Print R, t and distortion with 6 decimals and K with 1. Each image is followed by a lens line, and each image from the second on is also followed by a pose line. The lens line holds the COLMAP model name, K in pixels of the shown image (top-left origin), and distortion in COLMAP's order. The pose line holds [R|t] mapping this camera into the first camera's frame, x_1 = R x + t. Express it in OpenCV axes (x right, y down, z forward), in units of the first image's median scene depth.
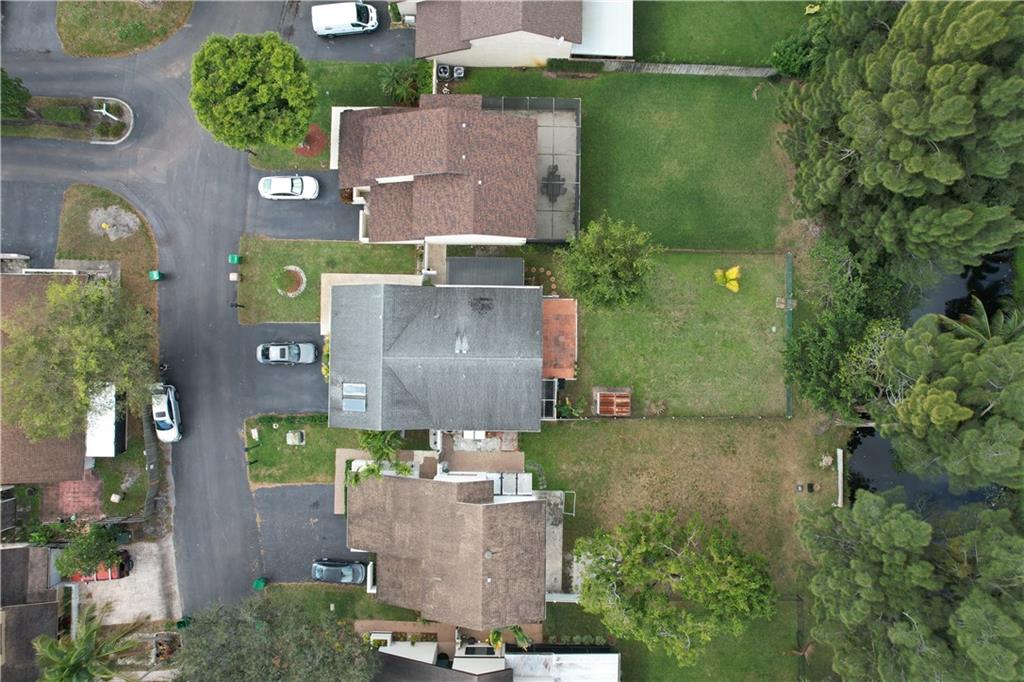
lens RADIAL K [[653.3, 0, 512.0], [0, 653.3, 341.1], [0, 0, 1]] dist [-0.077072, 0.067912]
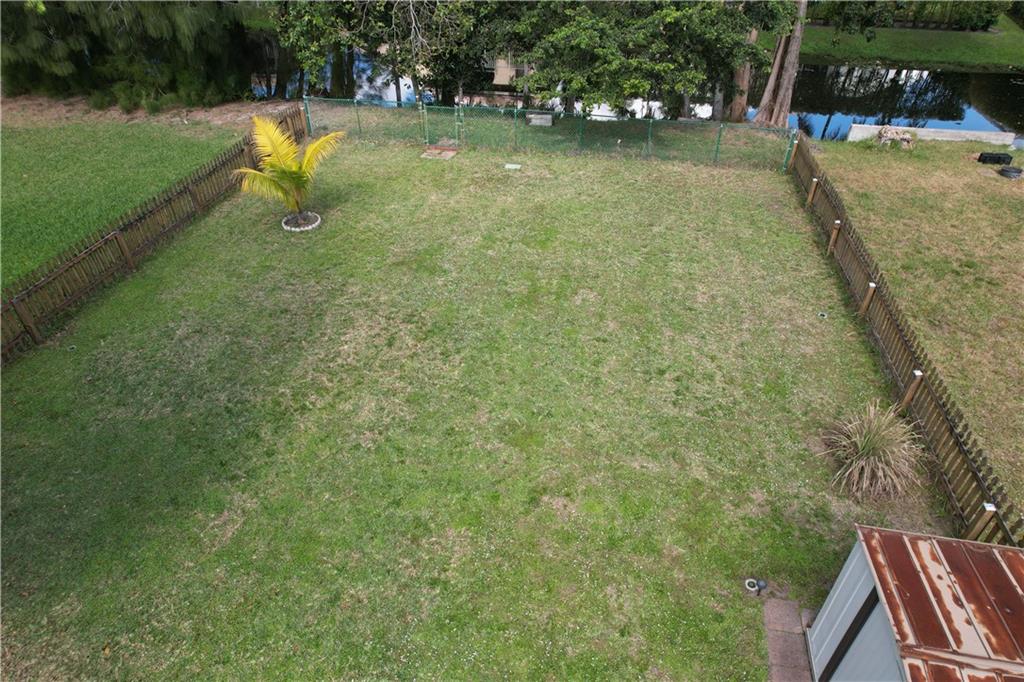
lens RADIAL K [[653.3, 0, 515.7], [0, 653.3, 344.8], [0, 0, 1]] dist [-0.077072, 0.067912]
pose [[0.163042, -0.590151, 0.790657, 0.099439], [0.986224, 0.120161, -0.113681, 0.030189], [-0.027917, 0.798300, 0.601613, 0.878937]]
